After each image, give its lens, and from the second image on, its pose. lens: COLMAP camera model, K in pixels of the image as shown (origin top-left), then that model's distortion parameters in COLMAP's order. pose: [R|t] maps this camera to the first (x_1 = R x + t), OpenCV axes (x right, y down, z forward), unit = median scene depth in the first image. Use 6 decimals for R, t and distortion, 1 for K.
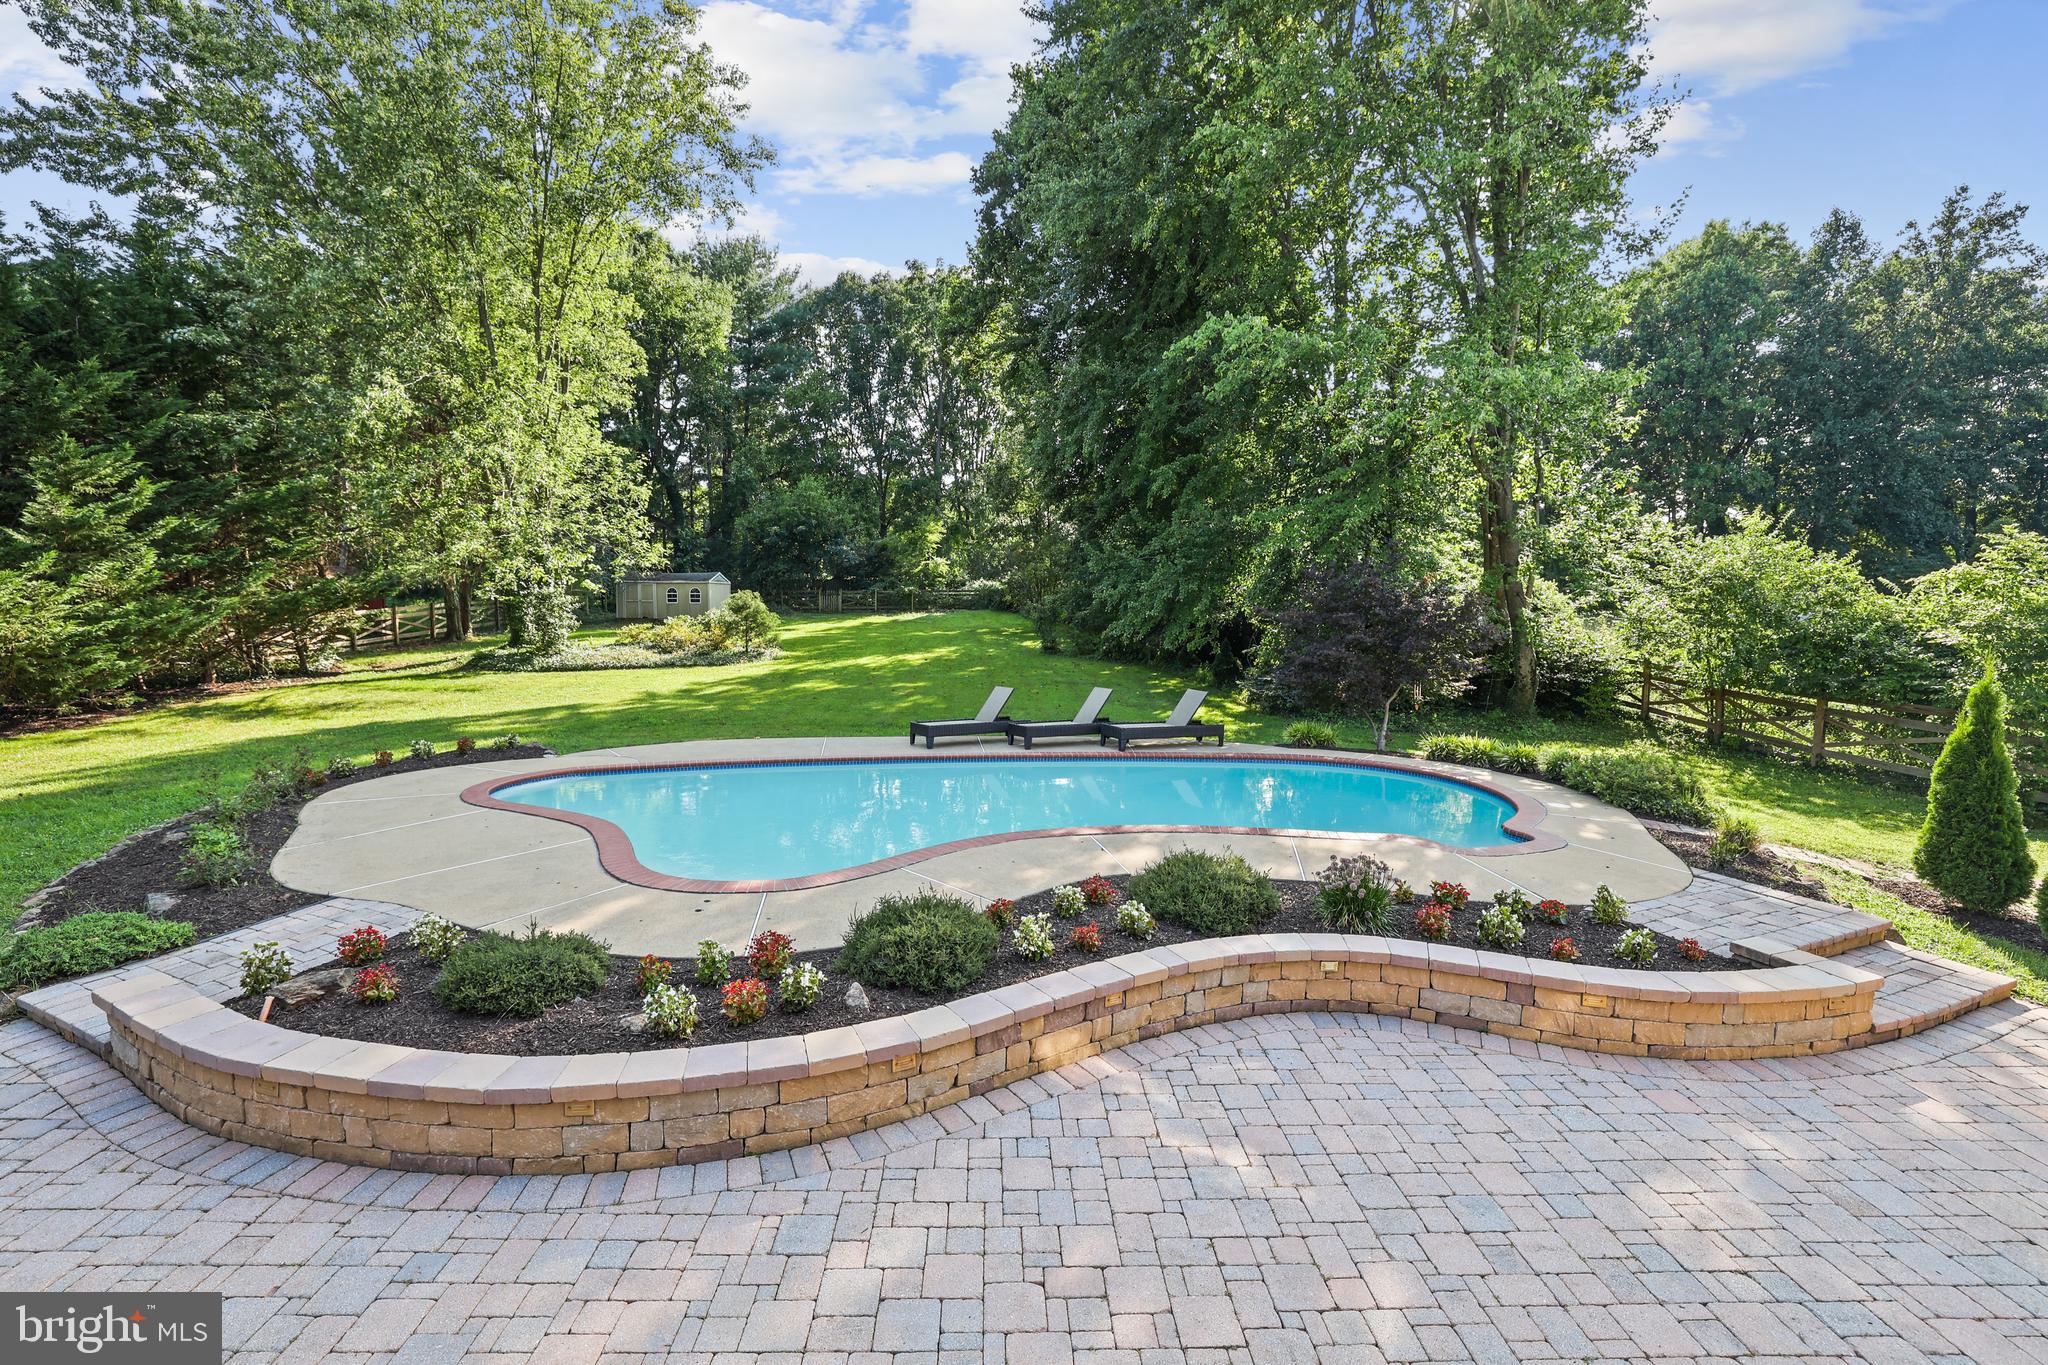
lens RADIAL K [[878.7, 0, 1024.0], [0, 878.7, 682.5], [0, 0, 1]] dist [-0.040045, 0.011228]
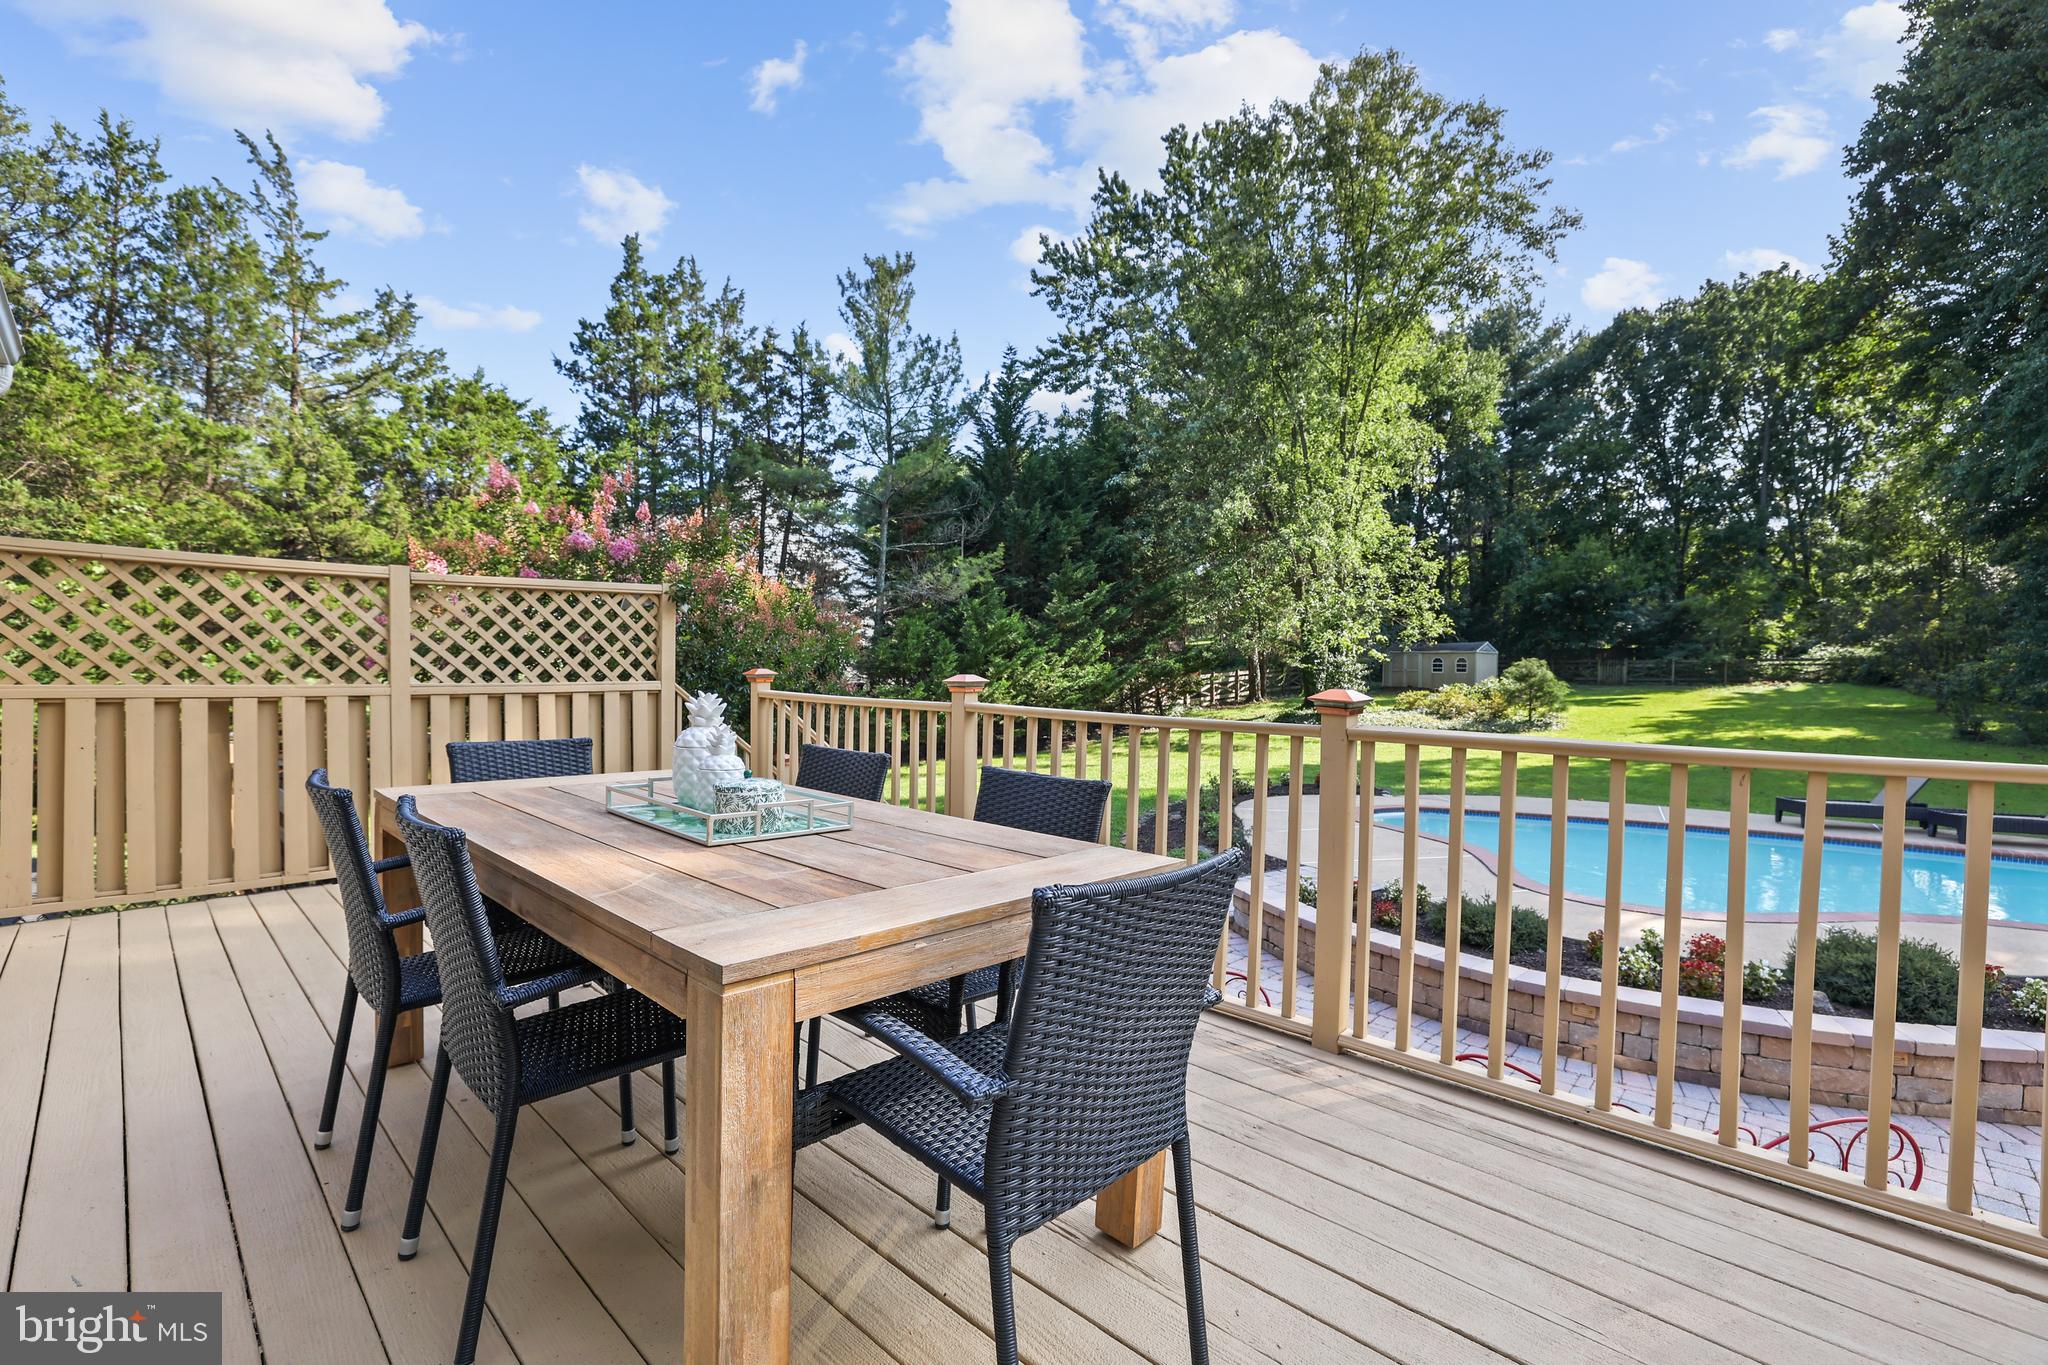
lens RADIAL K [[887.7, 0, 1030.0], [0, 887.7, 681.9], [0, 0, 1]] dist [-0.044300, 0.018099]
pose [[0.708717, 0.009374, -0.705431, -0.023748], [-0.069412, 0.995987, -0.056500, 0.014729], [0.702070, 0.089008, 0.706523, -0.080920]]
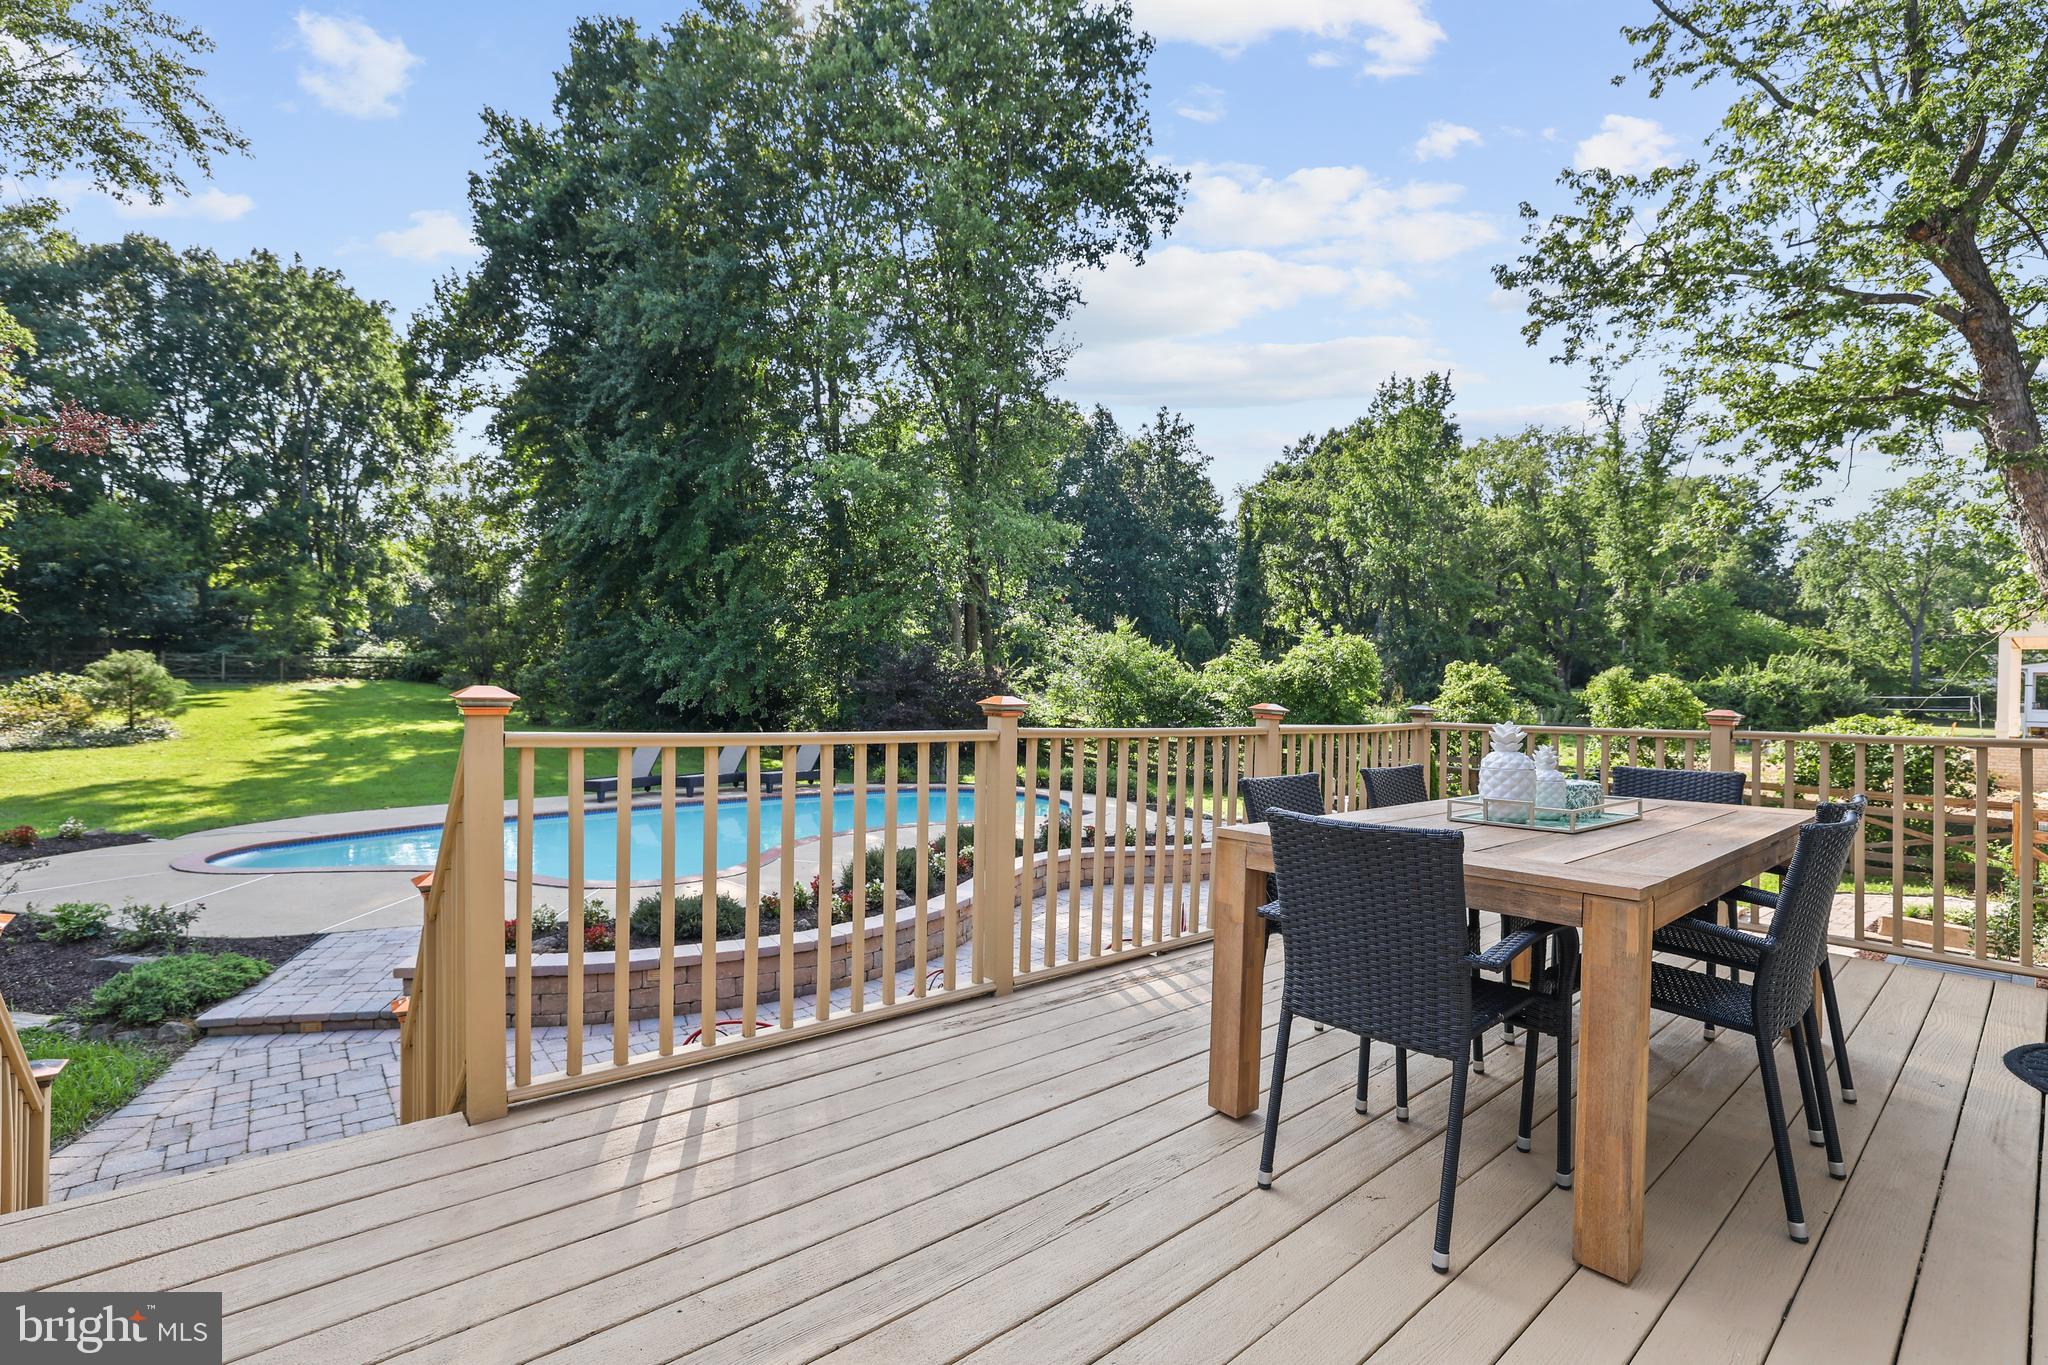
lens RADIAL K [[887.7, 0, 1030.0], [0, 887.7, 681.9], [0, 0, 1]] dist [-0.044300, 0.018099]
pose [[0.780450, 0.008059, 0.625166, -0.174260], [0.046655, 0.996378, -0.071087, 0.013440], [-0.623475, 0.084647, 0.777248, -0.083124]]
